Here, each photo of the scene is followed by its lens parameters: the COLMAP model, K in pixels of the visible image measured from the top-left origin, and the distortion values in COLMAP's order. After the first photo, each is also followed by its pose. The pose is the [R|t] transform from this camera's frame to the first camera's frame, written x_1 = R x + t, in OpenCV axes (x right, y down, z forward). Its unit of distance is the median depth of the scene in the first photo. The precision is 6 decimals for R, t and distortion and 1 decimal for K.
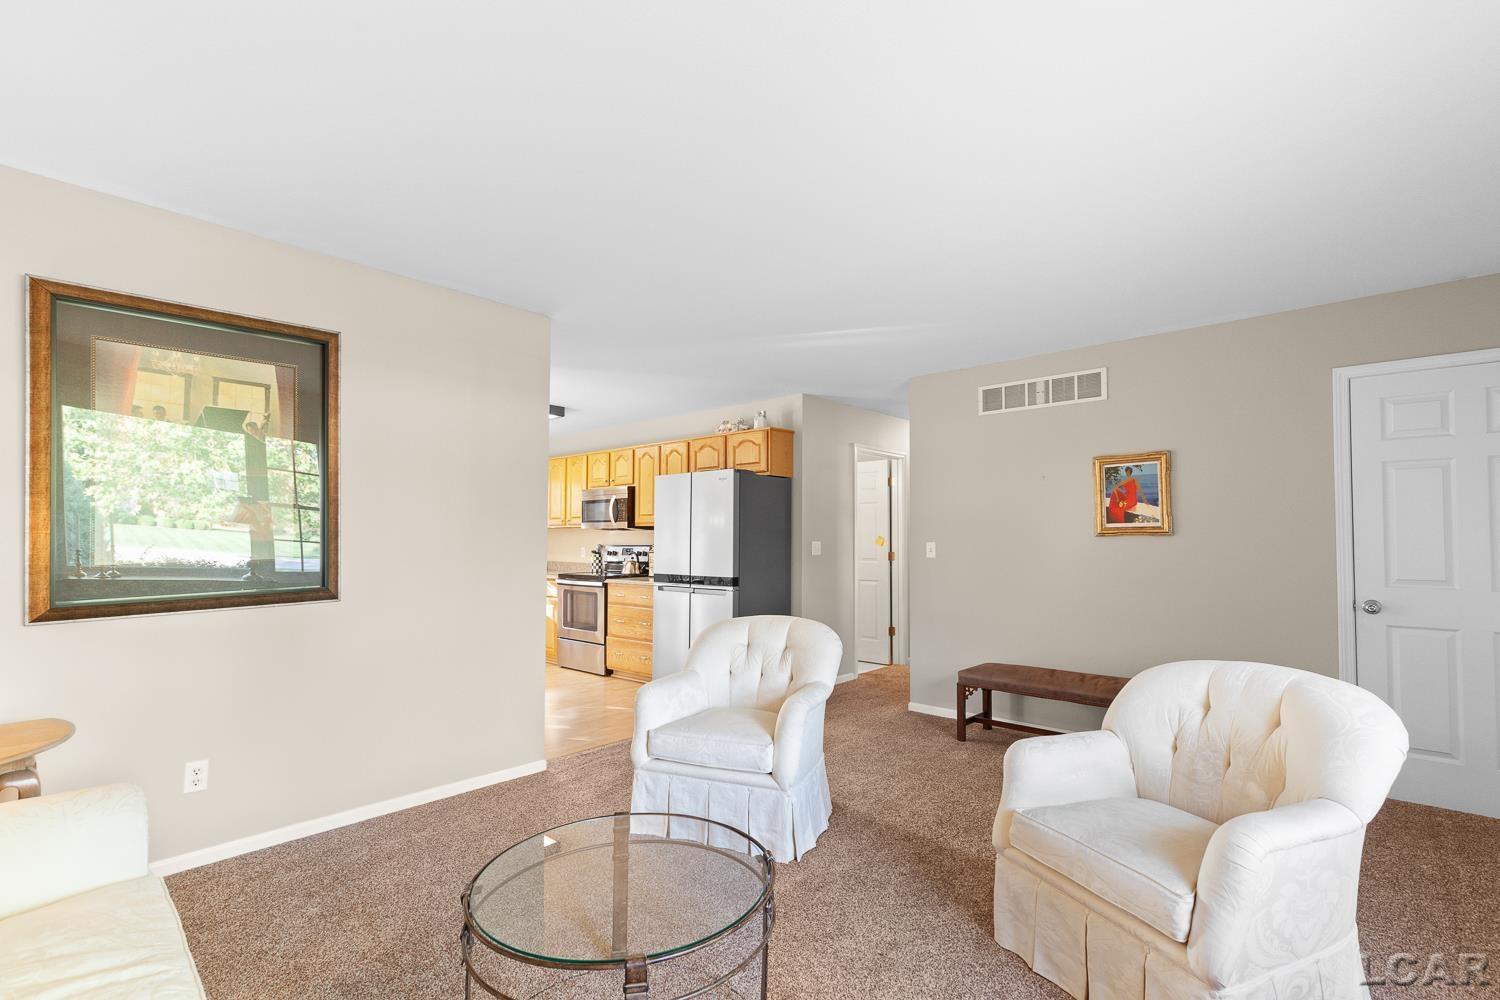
lens RADIAL K [[703.4, 0, 732.1], [0, 703.4, 509.1], [0, 0, 1]] dist [0.002074, 0.000063]
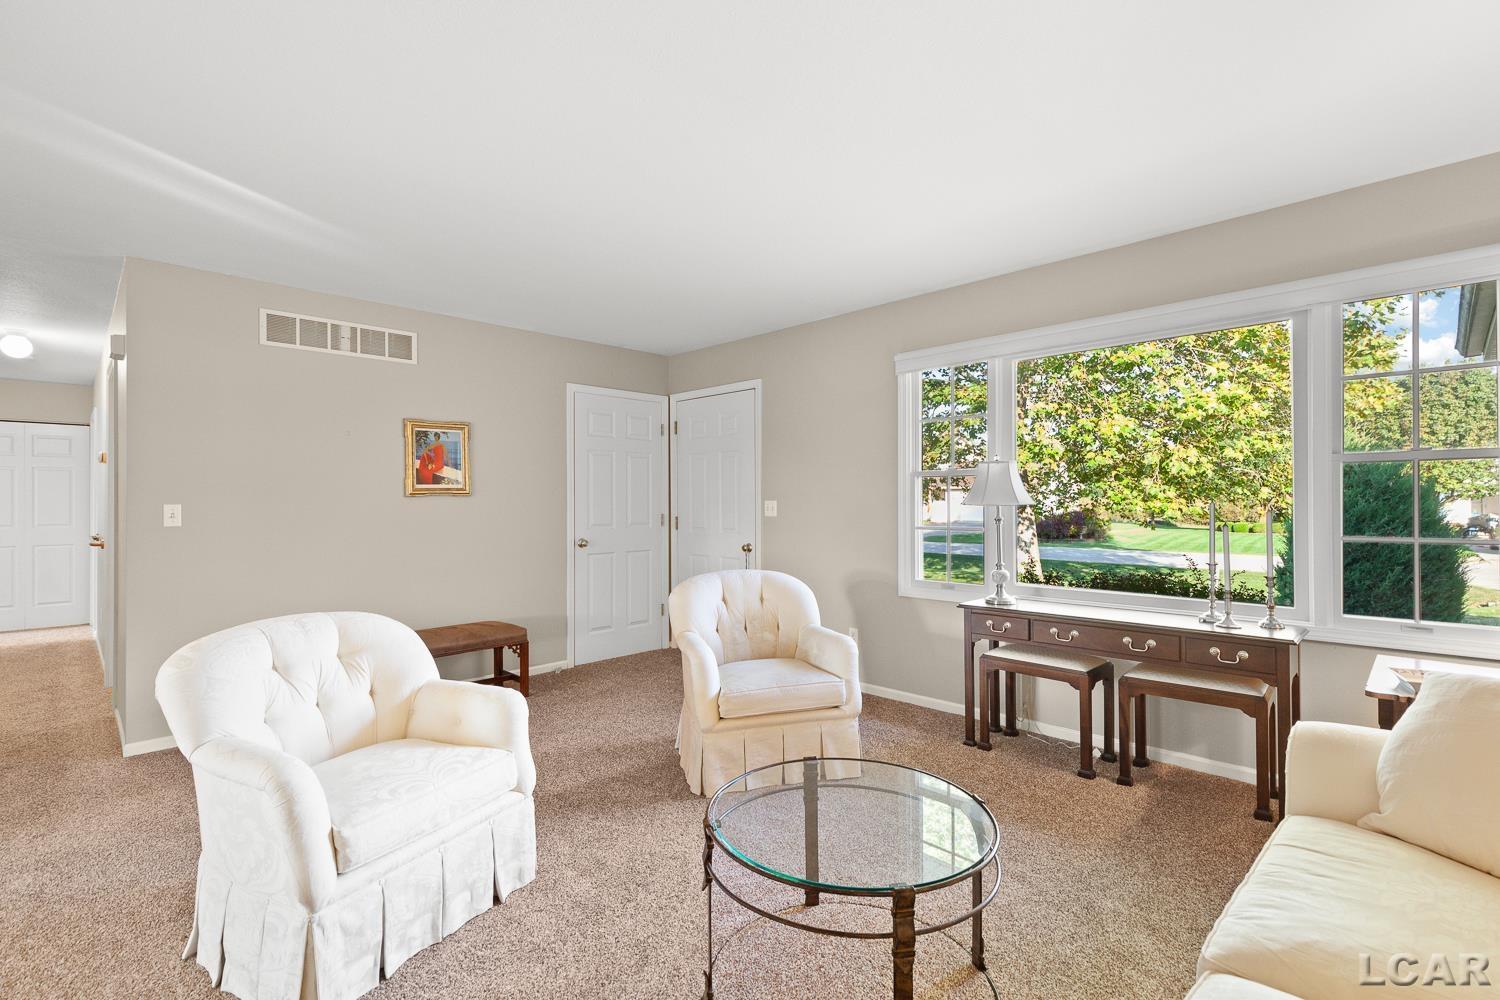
lens RADIAL K [[671.1, 0, 750.0], [0, 671.1, 500.0], [0, 0, 1]] dist [0.003212, 0.000168]
pose [[0.026991, -0.004518, 0.999625, -0.287649], [-0.041769, 0.999111, 0.005644, 0.011196], [-0.998763, -0.041906, 0.026778, 0.308778]]
